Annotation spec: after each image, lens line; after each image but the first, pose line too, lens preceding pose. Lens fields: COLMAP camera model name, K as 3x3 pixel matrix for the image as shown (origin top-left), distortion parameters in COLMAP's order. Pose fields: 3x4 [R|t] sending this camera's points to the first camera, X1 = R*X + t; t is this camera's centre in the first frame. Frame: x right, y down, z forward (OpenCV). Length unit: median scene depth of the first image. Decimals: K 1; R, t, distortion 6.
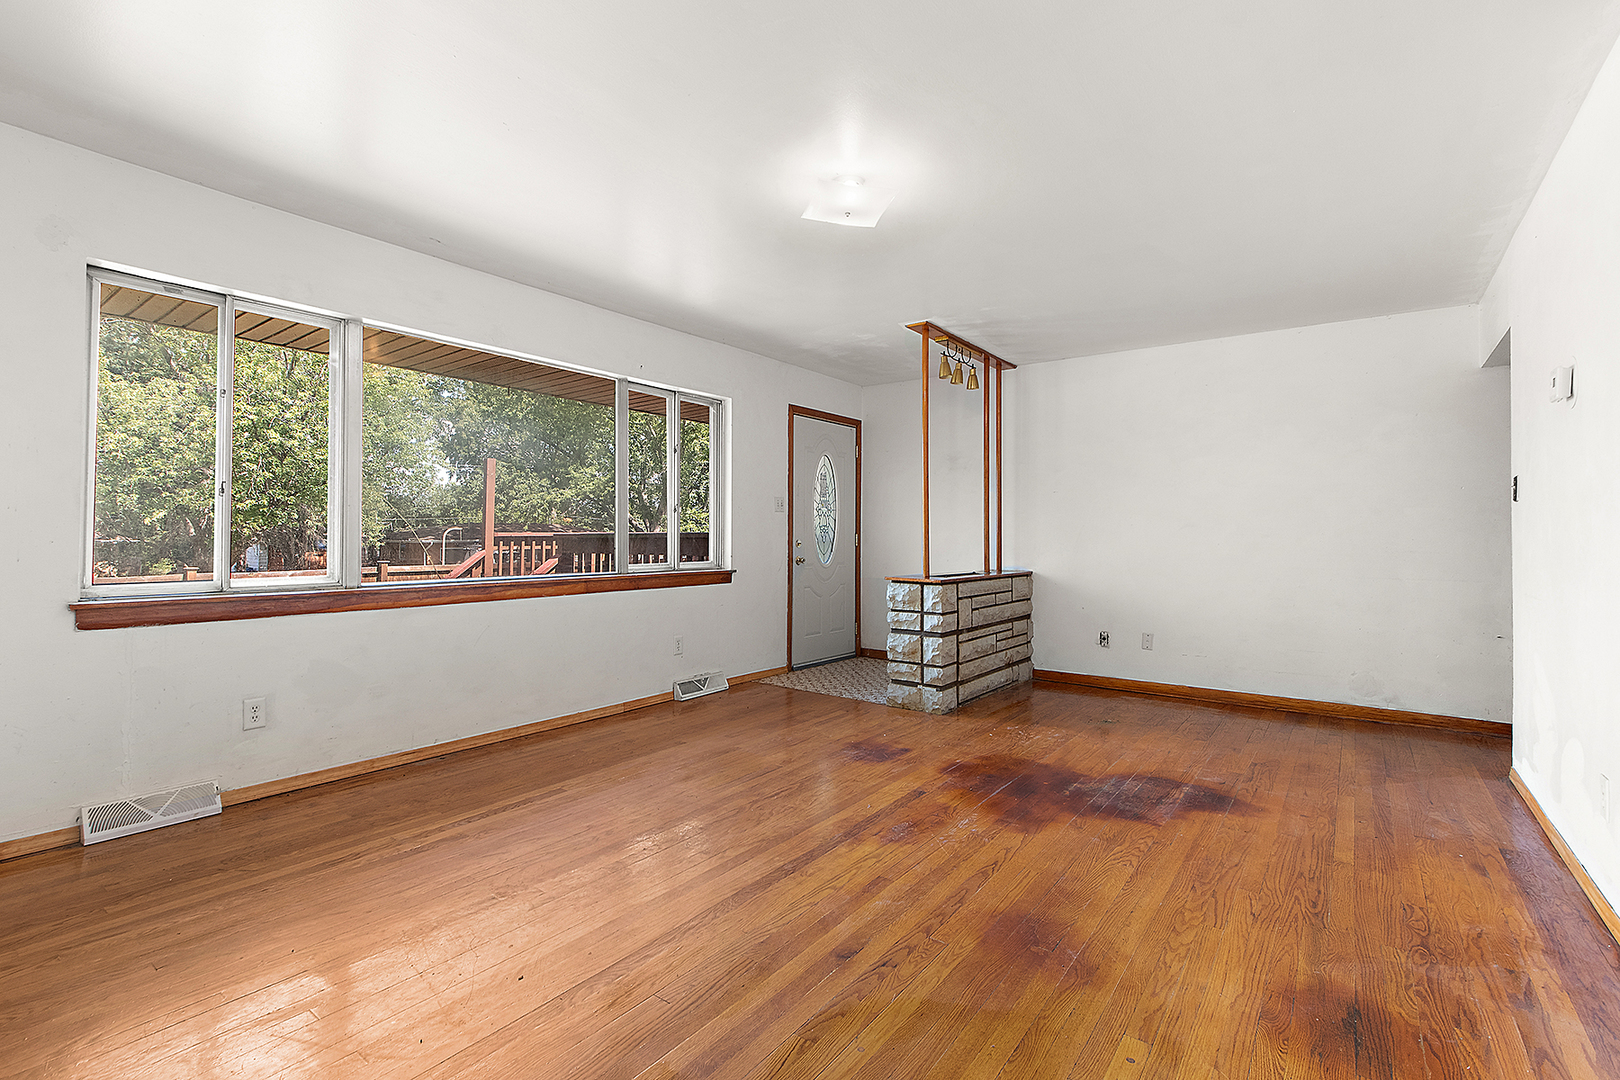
lens RADIAL K [[719.0, 0, 809.8], [0, 719.0, 530.8], [0, 0, 1]] dist [-0.001247, -0.000906]
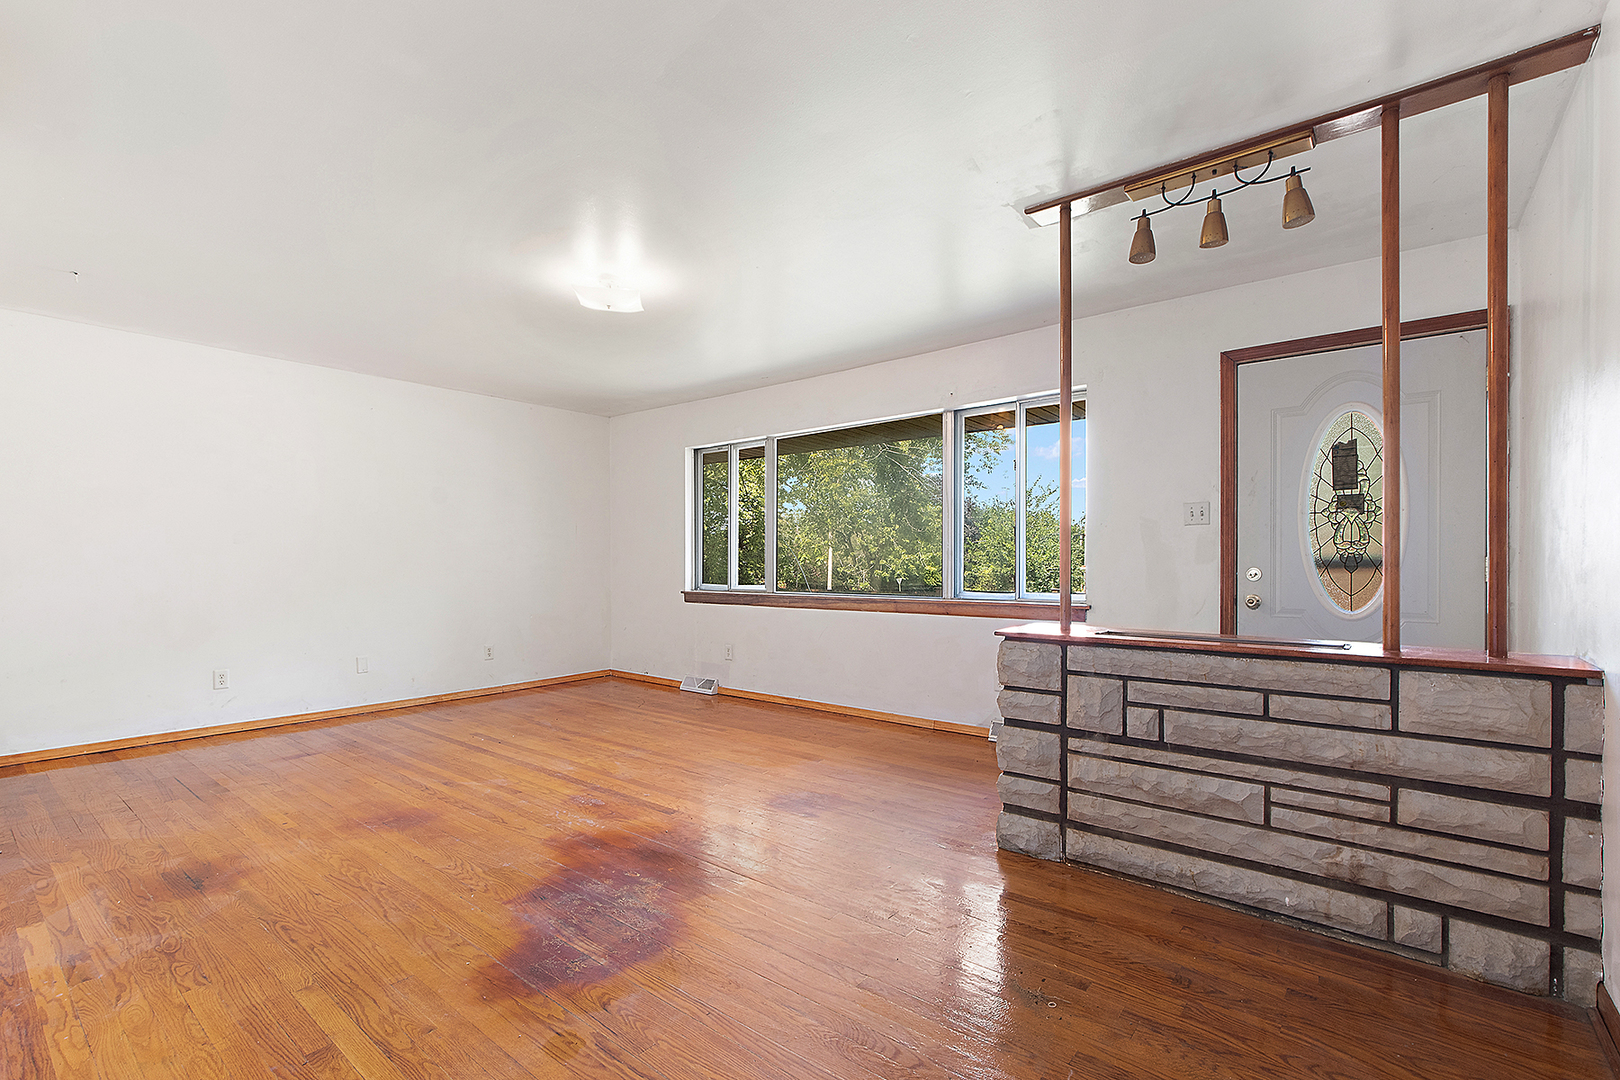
lens RADIAL K [[719.0, 0, 798.1], [0, 719.0, 573.1], [0, 0, 1]] dist [-0.001247, -0.000906]
pose [[-0.036306, 0.009028, -0.999300, 1.184127], [0.006647, 0.999939, 0.008792, 0.017283], [0.999319, -0.006324, -0.036364, 1.243432]]
